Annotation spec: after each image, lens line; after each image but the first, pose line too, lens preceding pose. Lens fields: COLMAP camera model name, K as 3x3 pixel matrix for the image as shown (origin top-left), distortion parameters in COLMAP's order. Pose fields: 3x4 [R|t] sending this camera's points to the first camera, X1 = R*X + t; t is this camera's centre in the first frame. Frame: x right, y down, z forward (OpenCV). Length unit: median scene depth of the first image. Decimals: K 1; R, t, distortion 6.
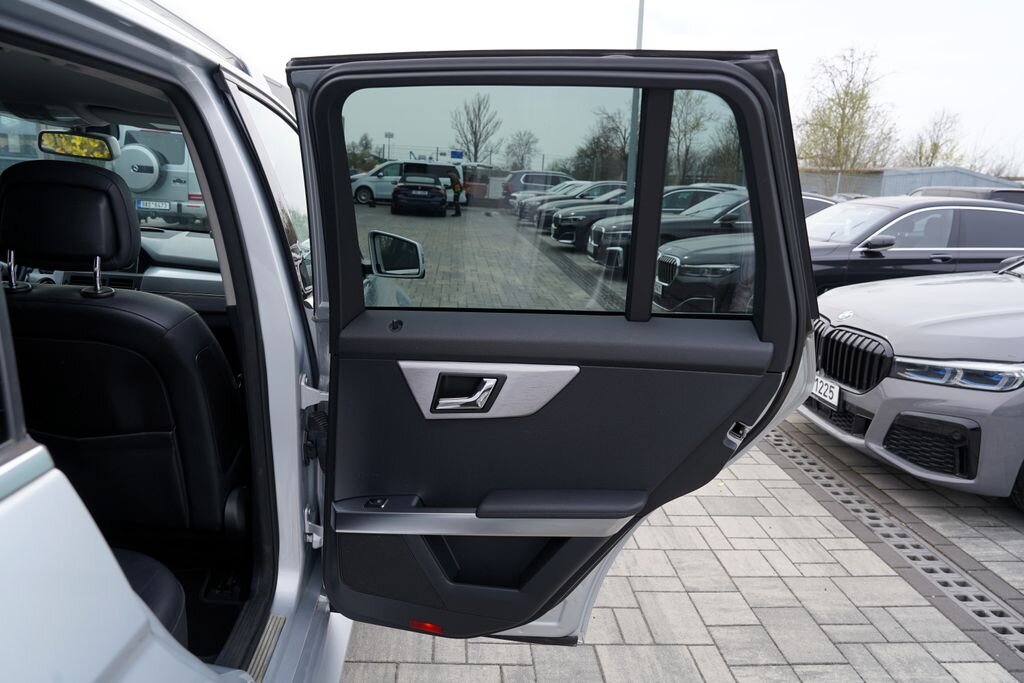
lens RADIAL K [[699.8, 0, 511.9], [0, 699.8, 337.2], [0, 0, 1]] dist [-0.104434, 0.077713]
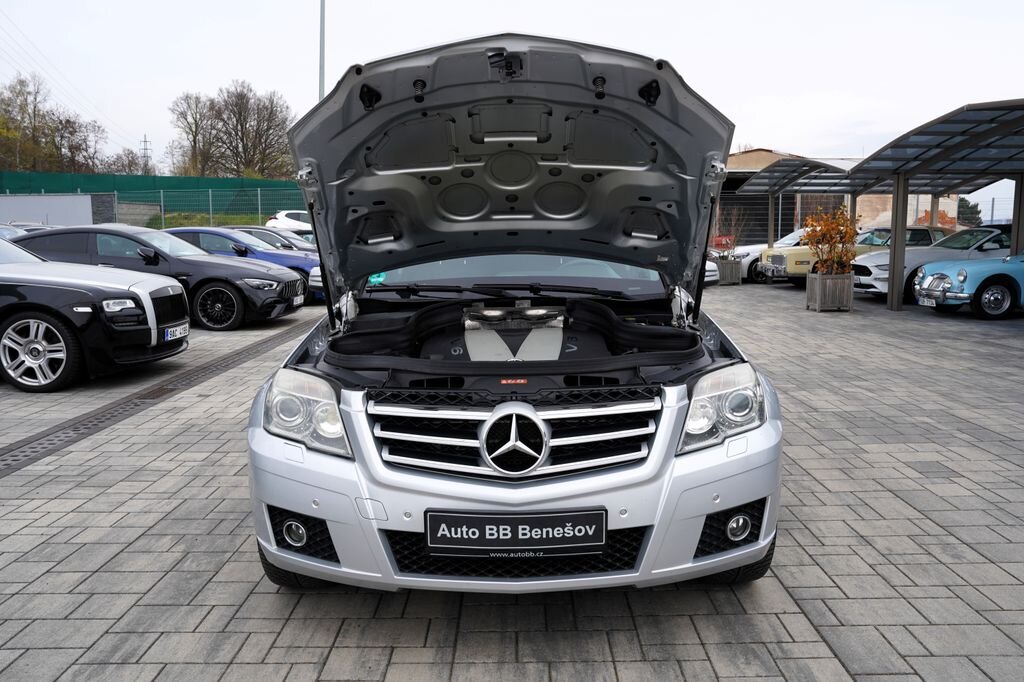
lens RADIAL K [[801.2, 0, 511.6], [0, 801.2, 341.9], [0, 0, 1]] dist [-0.073134, 0.093151]
pose [[-0.994242, -0.071260, 0.080031, -0.138509], [-0.038834, 0.935684, 0.350695, -0.118509], [-0.099874, 0.345567, -0.933064, 0.509235]]
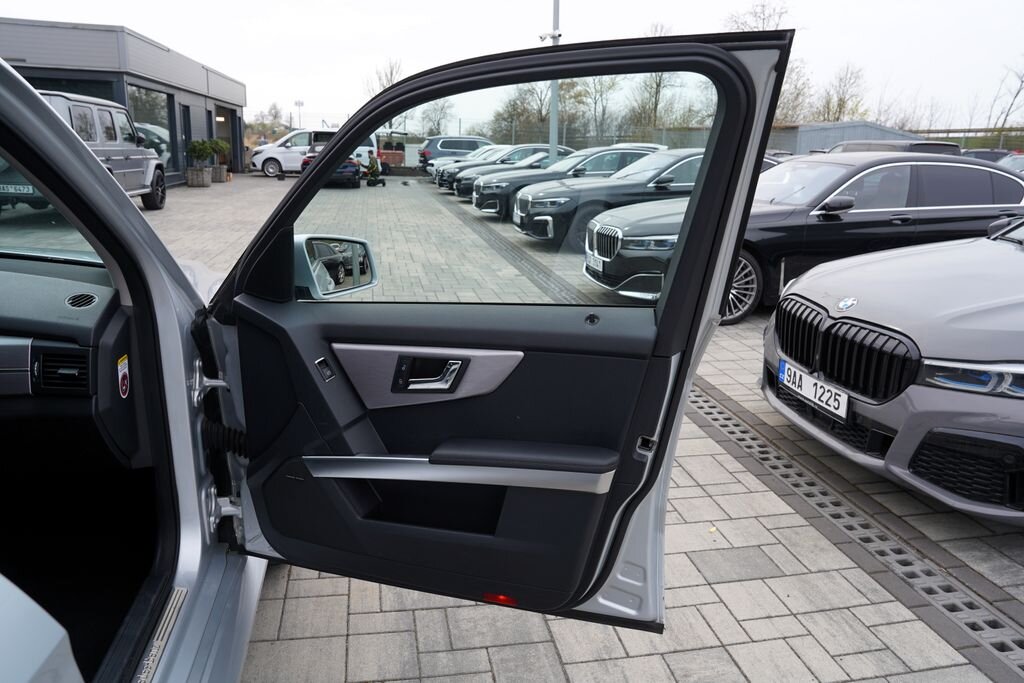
lens RADIAL K [[699.8, 0, 511.9], [0, 699.8, 337.2], [0, 0, 1]] dist [-0.104434, 0.077713]
pose [[0.993061, -0.055395, 0.103737, 0.001476], [0.050339, 0.997443, 0.050739, -0.017037], [-0.106283, -0.045165, 0.993310, 0.074054]]
